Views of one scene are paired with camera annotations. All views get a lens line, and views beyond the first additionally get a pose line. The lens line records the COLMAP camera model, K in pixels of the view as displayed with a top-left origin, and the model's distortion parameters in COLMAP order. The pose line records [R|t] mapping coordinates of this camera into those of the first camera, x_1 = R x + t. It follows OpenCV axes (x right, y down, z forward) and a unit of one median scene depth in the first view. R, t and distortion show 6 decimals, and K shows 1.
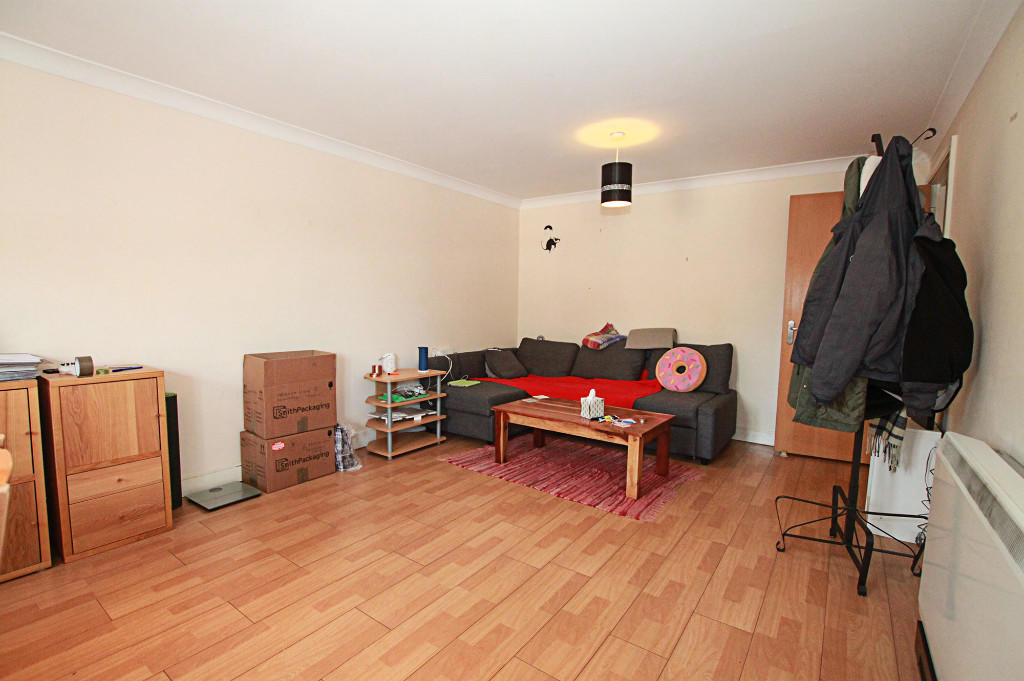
lens RADIAL K [[475.9, 0, 509.9], [0, 475.9, 347.8], [0, 0, 1]] dist [-0.025992, -0.000299]
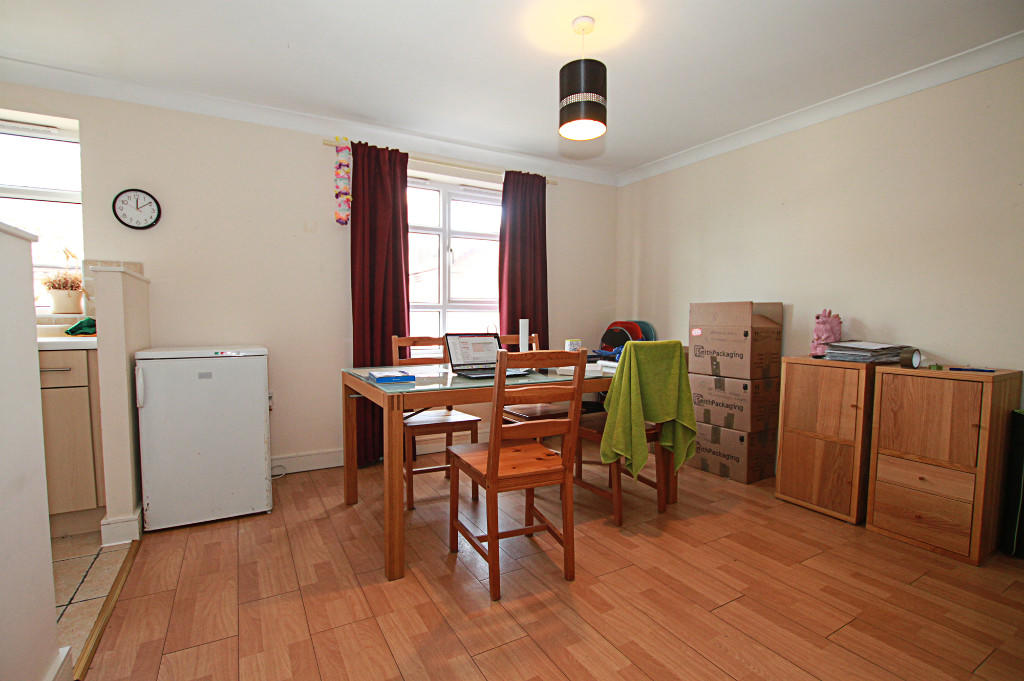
lens RADIAL K [[475.9, 0, 509.9], [0, 475.9, 347.8], [0, 0, 1]] dist [-0.025992, -0.000299]
pose [[-0.422783, 0.037988, -0.905434, 0.391664], [-0.092082, 0.992149, 0.084623, 0.010200], [0.901541, 0.119151, -0.415966, 0.592701]]
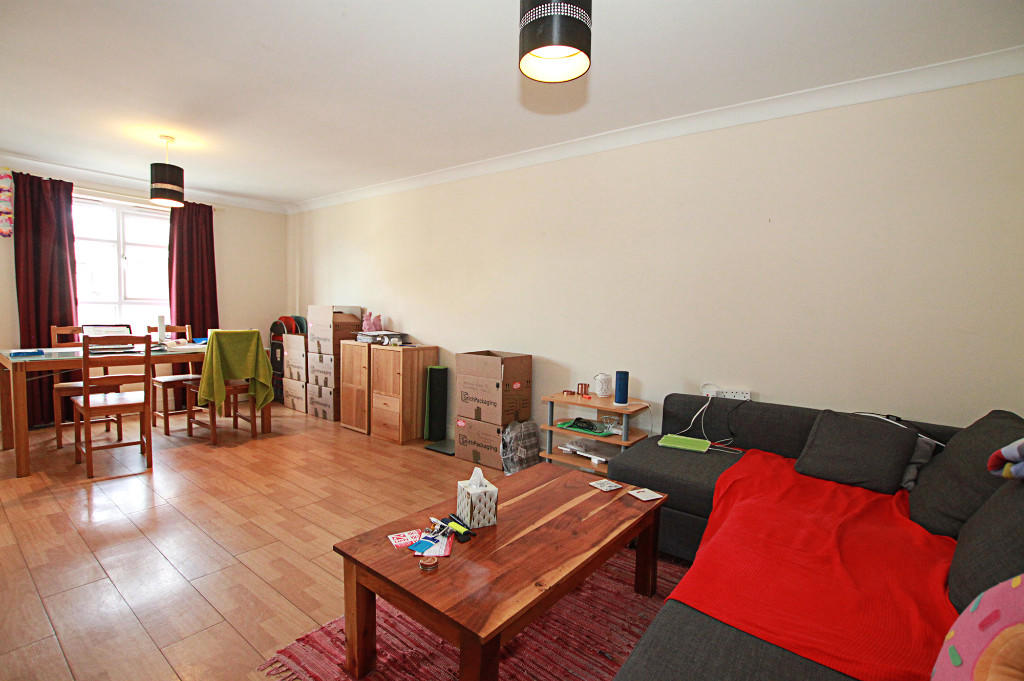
lens RADIAL K [[495.2, 0, 512.1], [0, 495.2, 343.8], [0, 0, 1]] dist [-0.004275, -0.001110]
pose [[-0.070141, 0.049869, -0.996290, 1.052517], [-0.114548, 0.991740, 0.057706, -0.120050], [0.990938, 0.118170, -0.063849, 1.586903]]
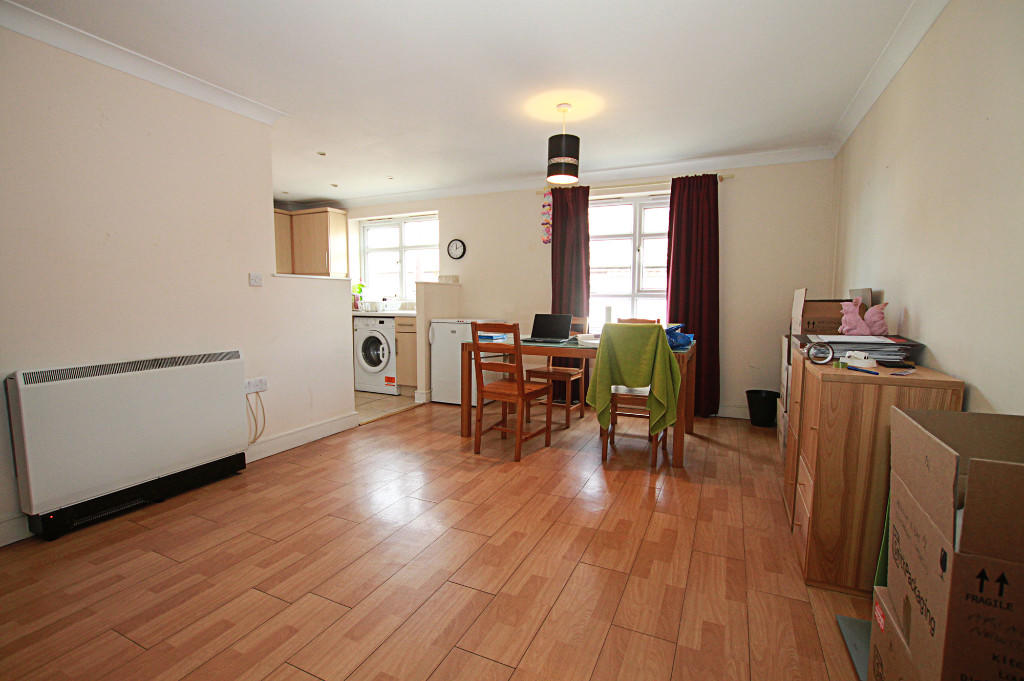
lens RADIAL K [[478.4, 0, 489.2], [0, 478.4, 338.5], [0, 0, 1]] dist [0.000066, 0.000100]
pose [[-0.987505, -0.009096, -0.157326, -0.109775], [-0.035559, 0.985447, 0.166221, -0.121513], [0.153525, 0.169739, -0.973457, 1.752398]]
